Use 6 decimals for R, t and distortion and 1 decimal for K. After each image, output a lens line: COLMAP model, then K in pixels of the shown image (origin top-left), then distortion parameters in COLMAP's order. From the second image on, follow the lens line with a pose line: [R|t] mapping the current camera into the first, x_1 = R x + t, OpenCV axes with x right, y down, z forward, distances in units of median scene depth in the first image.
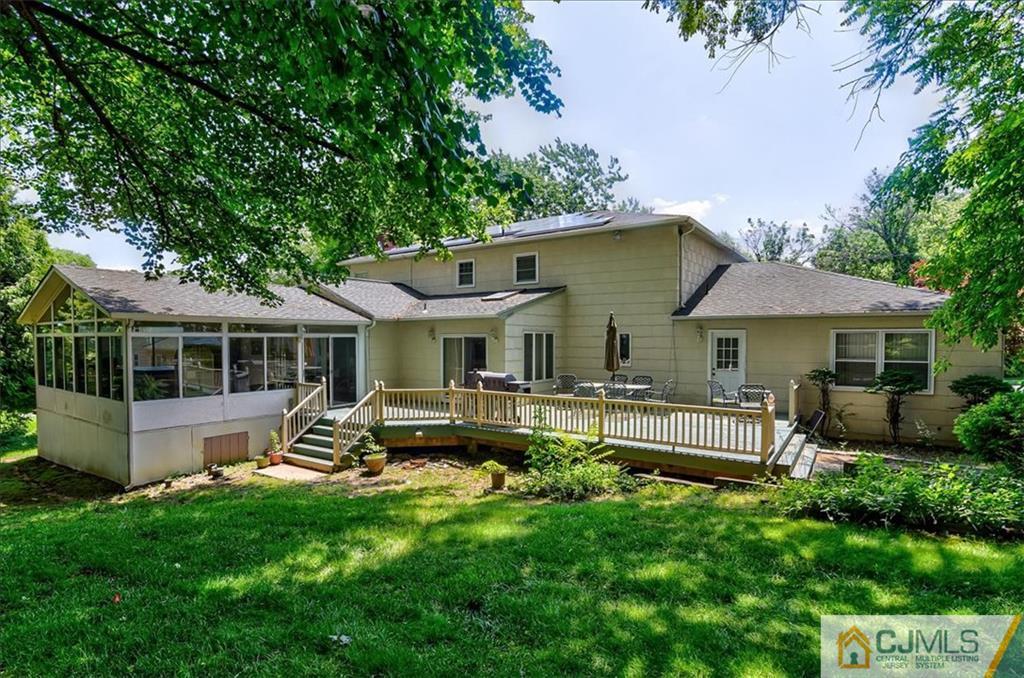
lens RADIAL K [[492.4, 0, 512.0], [0, 492.4, 339.0], [0, 0, 1]] dist [-0.001416, -0.000227]
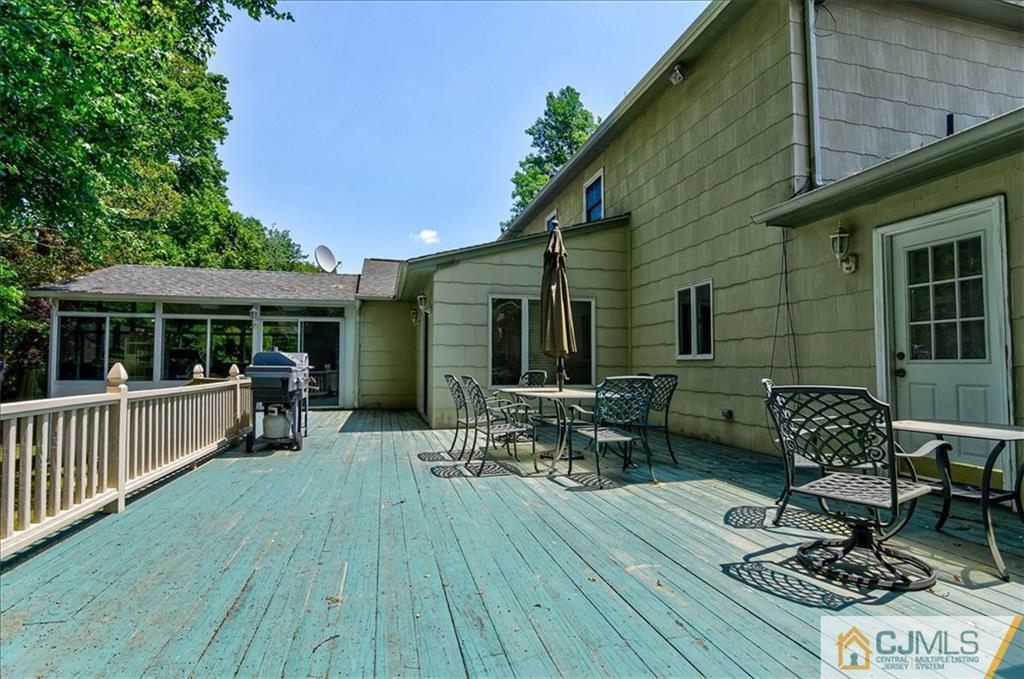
lens RADIAL K [[492.4, 0, 512.0], [0, 492.4, 339.5], [0, 0, 1]] dist [-0.001416, -0.000227]
pose [[0.751360, -0.031158, -0.659156, 0.439611], [-0.001188, 0.998819, -0.048568, 0.067336], [0.659891, 0.037275, 0.750436, 0.626040]]
